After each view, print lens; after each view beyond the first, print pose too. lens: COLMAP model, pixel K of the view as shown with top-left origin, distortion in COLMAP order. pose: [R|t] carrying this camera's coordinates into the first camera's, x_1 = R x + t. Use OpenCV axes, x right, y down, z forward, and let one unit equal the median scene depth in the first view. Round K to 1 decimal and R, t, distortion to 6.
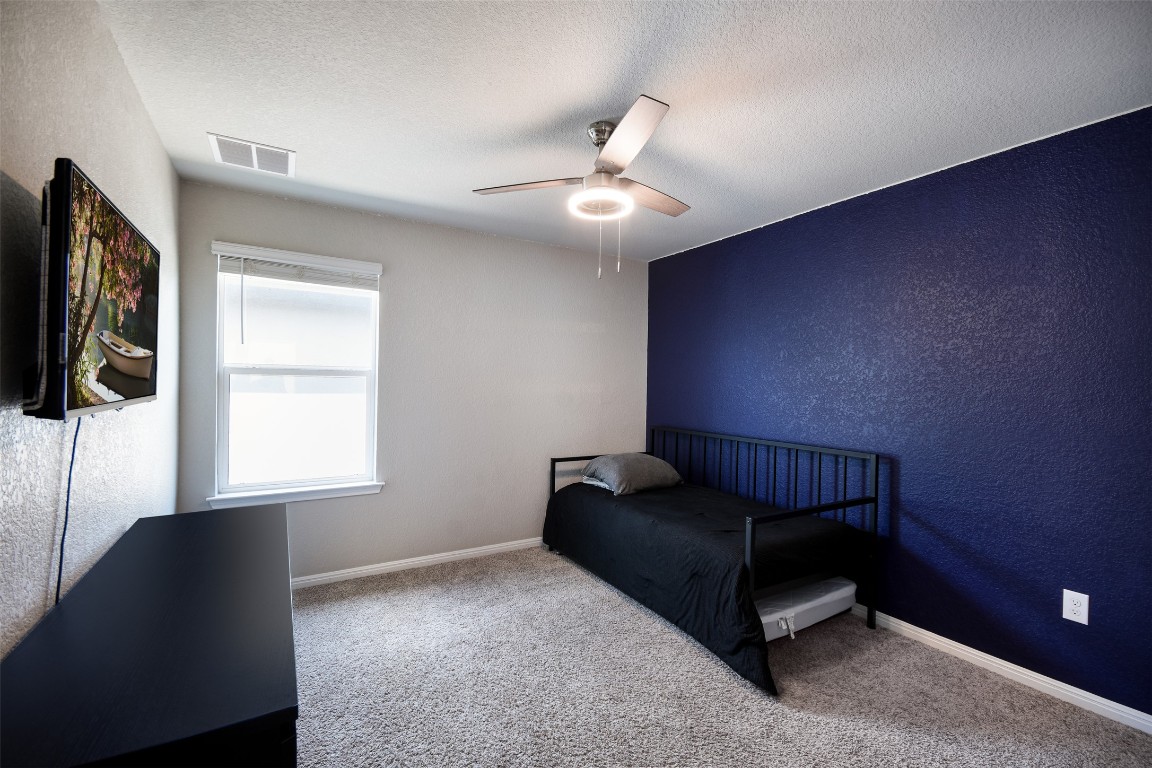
lens RADIAL K [[502.1, 0, 577.9], [0, 502.1, 382.4], [0, 0, 1]] dist [0.000707, 0.000007]
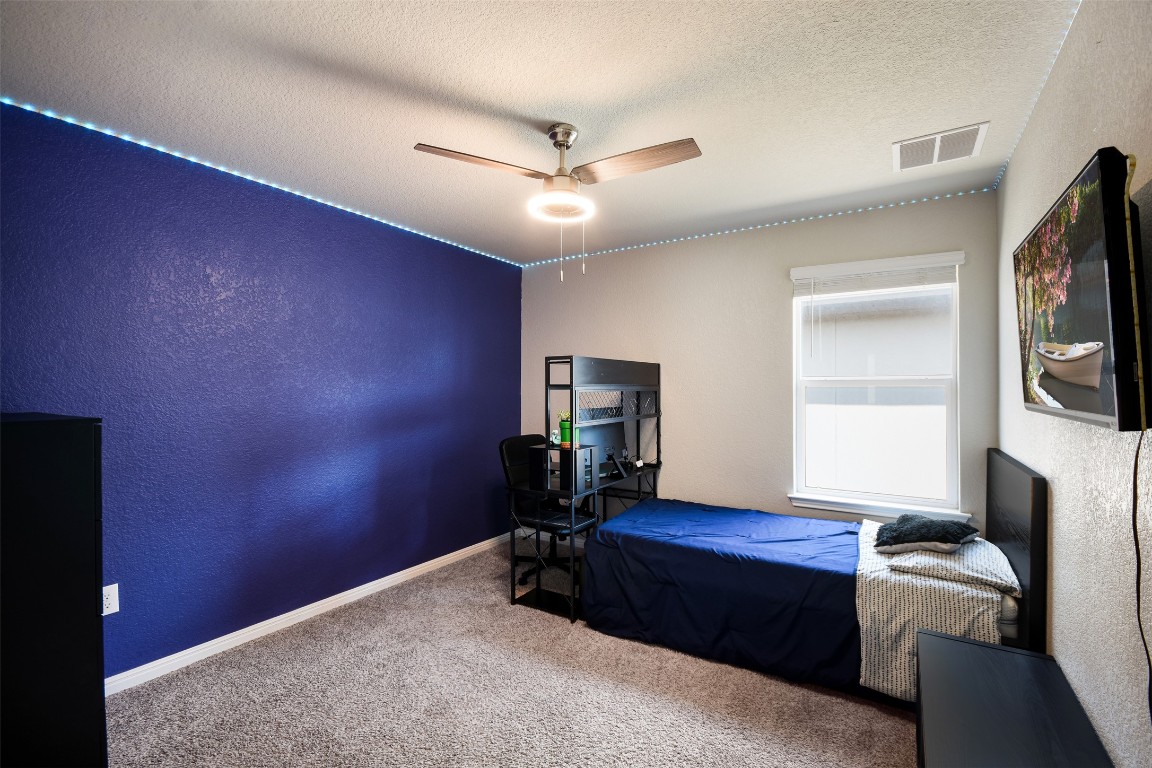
lens RADIAL K [[502.1, 0, 578.7], [0, 502.1, 381.8], [0, 0, 1]] dist [0.000707, 0.000007]
pose [[-0.439545, -0.009543, 0.898170, -1.422677], [0.009719, 0.999834, 0.015380, -0.038803], [-0.898168, 0.015490, -0.439380, 2.319805]]
